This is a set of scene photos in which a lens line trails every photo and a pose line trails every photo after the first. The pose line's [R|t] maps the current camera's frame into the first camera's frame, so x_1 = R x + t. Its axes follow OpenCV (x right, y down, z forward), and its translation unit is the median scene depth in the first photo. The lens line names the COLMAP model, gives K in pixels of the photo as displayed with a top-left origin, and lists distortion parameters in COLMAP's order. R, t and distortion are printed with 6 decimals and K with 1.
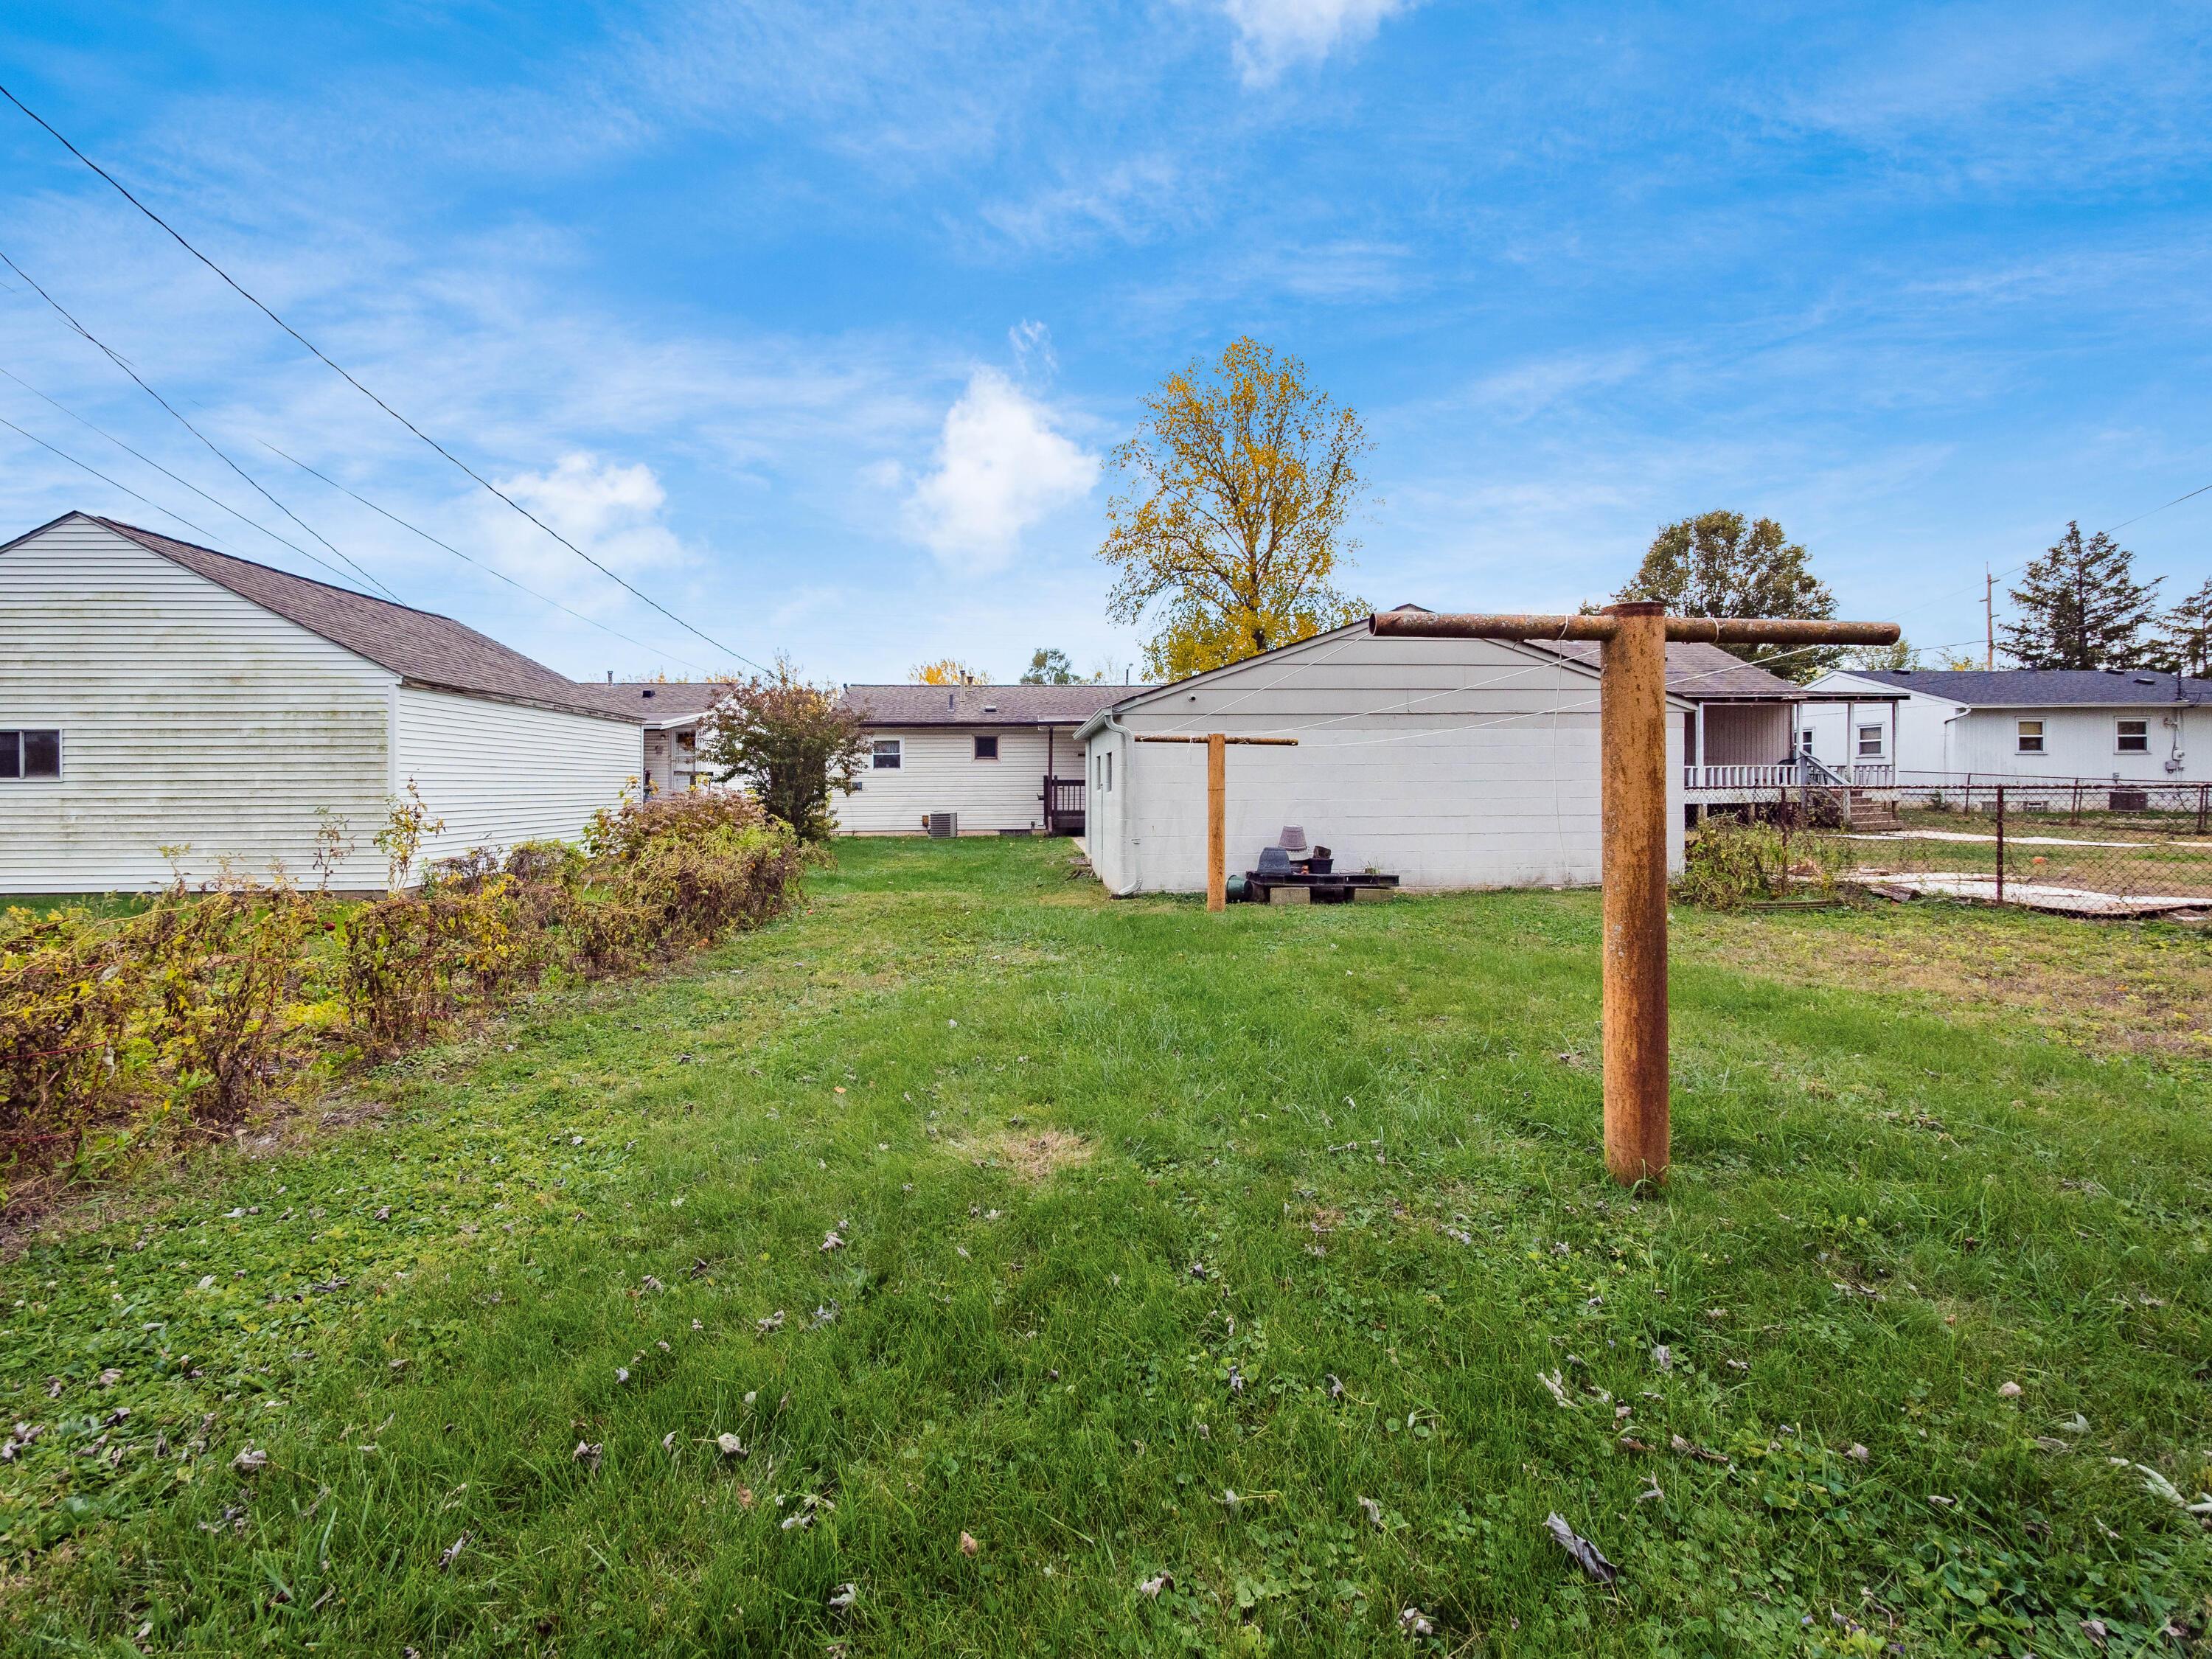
lens RADIAL K [[996.7, 0, 1101.5], [0, 996.7, 797.9], [0, 0, 1]] dist [0.000743, 0.000208]
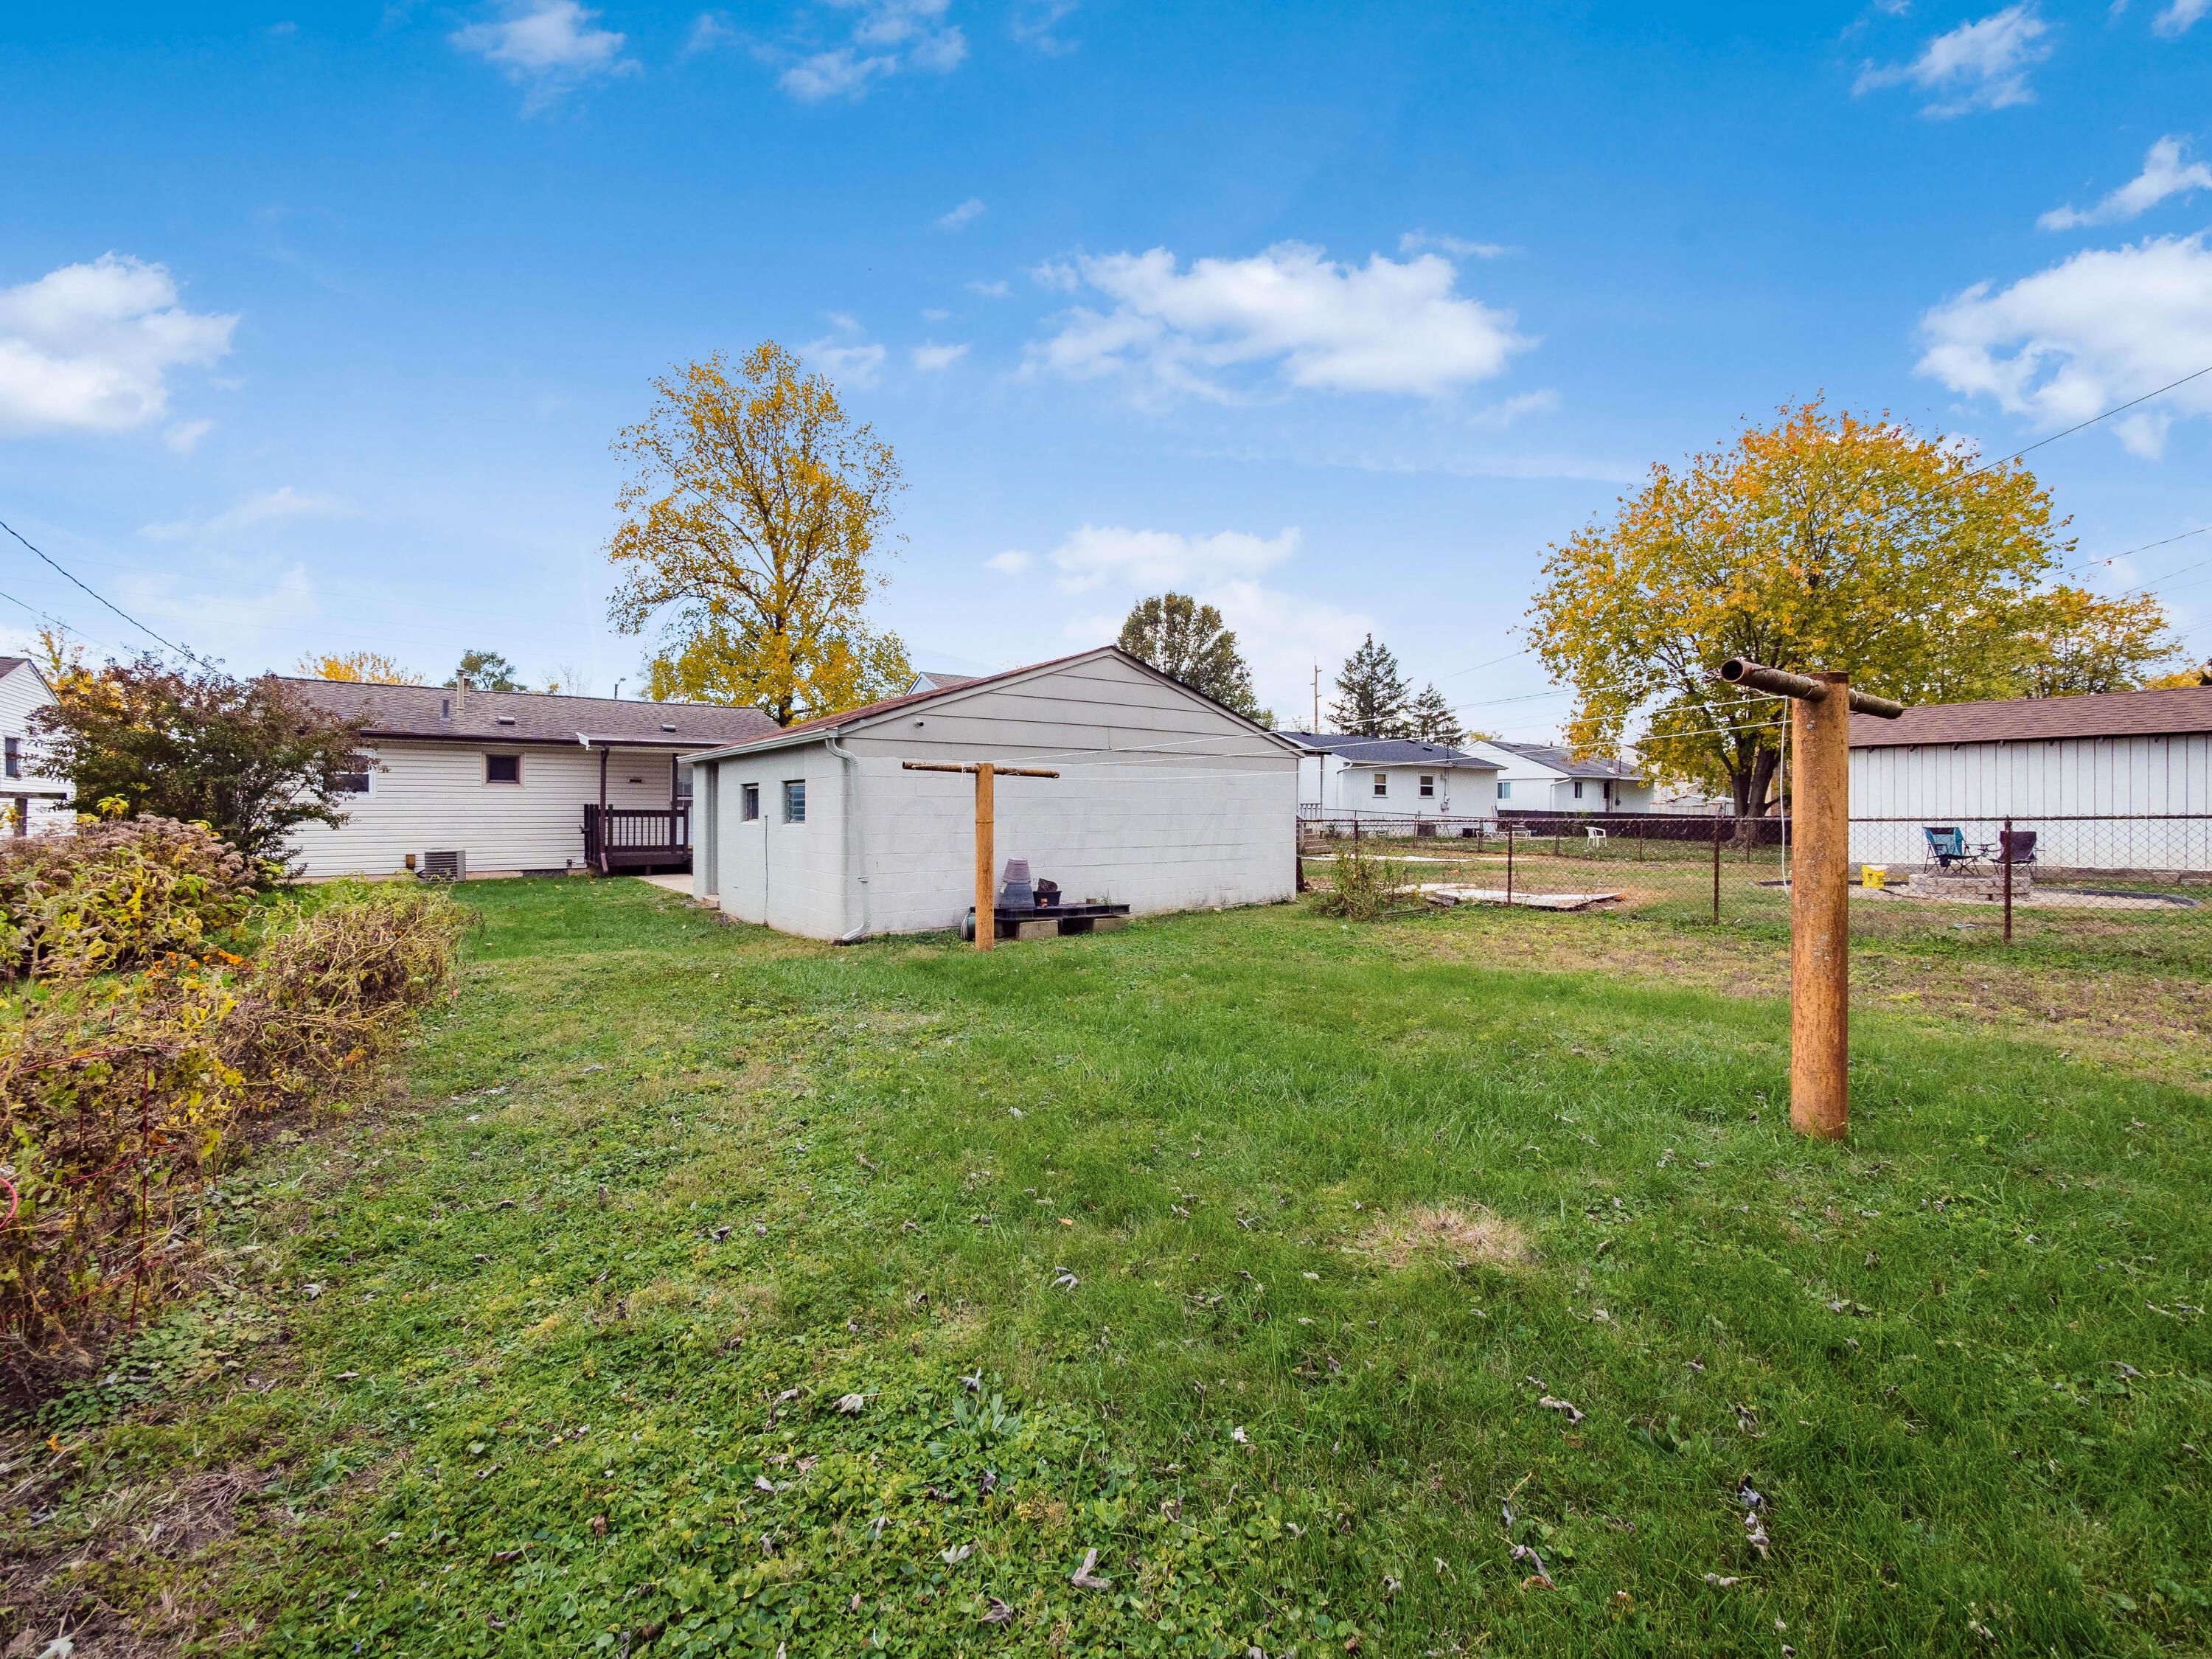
lens RADIAL K [[966.7, 0, 1106.0], [0, 966.7, 829.5], [0, 0, 1]] dist [0.002501, 0.000429]
pose [[0.831507, -0.002938, 0.555506, -0.144014], [0.002878, 0.999995, 0.000981, -0.000948], [-0.555506, 0.000783, 0.831512, 0.083358]]
